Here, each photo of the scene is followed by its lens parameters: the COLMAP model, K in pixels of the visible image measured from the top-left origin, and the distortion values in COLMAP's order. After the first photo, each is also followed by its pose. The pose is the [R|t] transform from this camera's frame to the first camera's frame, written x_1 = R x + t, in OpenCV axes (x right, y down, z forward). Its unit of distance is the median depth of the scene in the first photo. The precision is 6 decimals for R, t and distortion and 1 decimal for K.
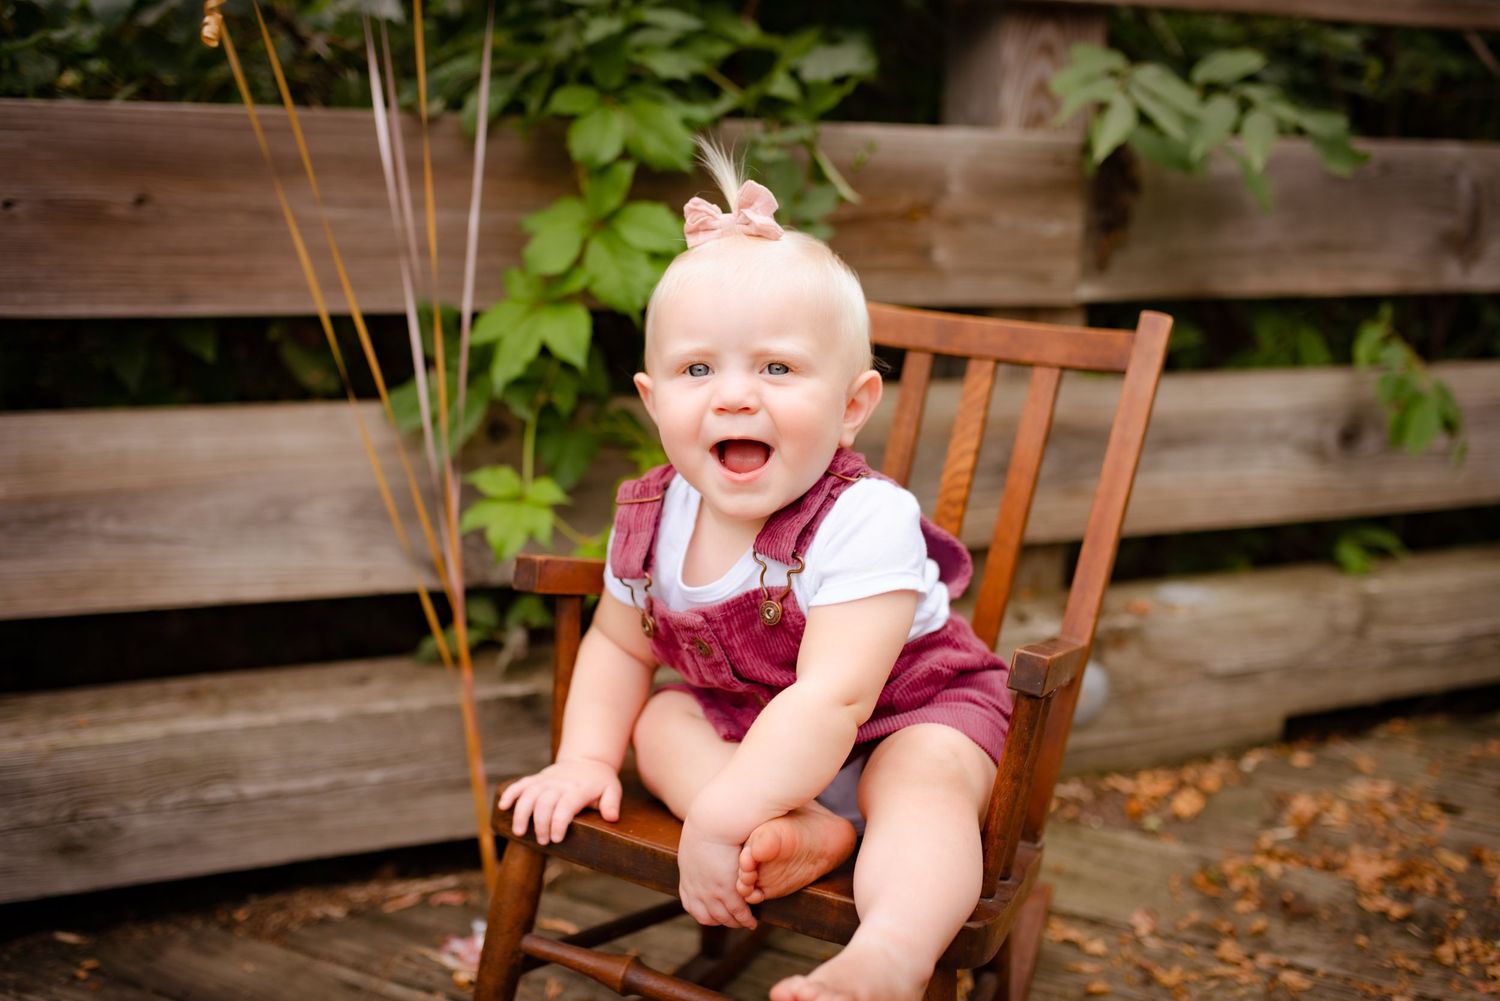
lens RADIAL K [[1502.2, 0, 750.0], [0, 1502.2, 500.5], [0, 0, 1]] dist [0.195396, -0.421204]
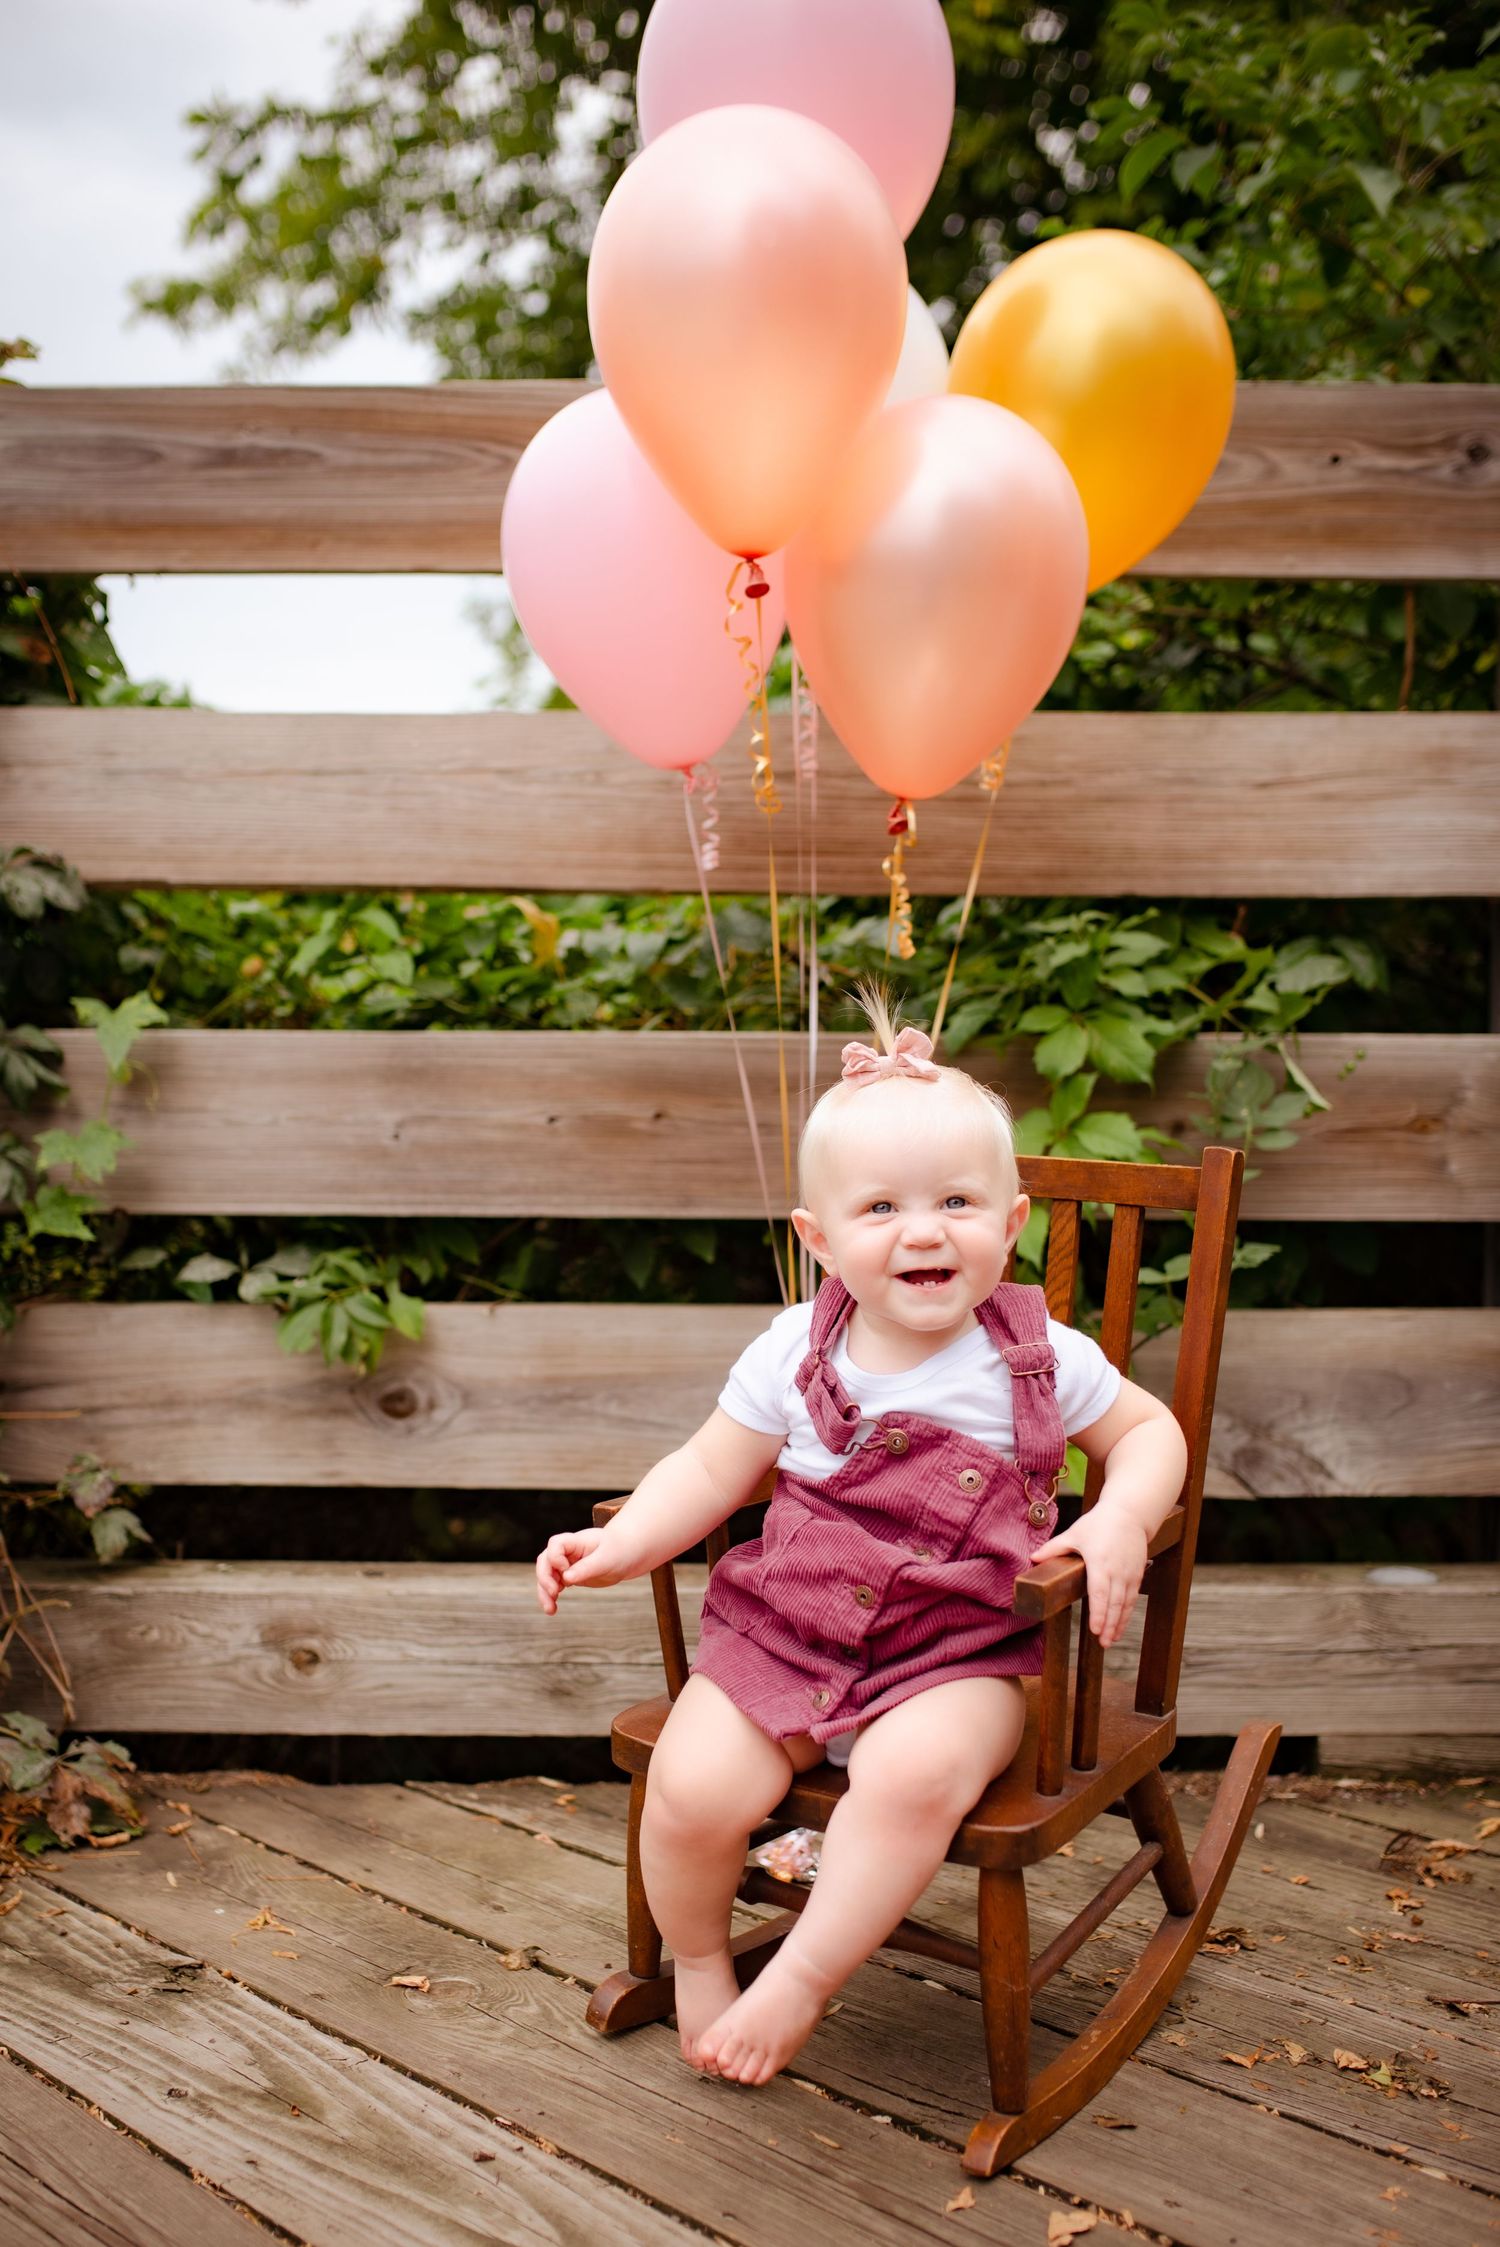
lens RADIAL K [[2253.2, 0, 757.3], [0, 2253.2, 1214.2], [0, 0, 1]] dist [-0.020868, 0.027279]
pose [[0.943441, 0.009908, -0.331393, 0.217989], [-0.060456, 0.987936, -0.142573, 0.105461], [0.325982, 0.154544, 0.932658, -0.500280]]
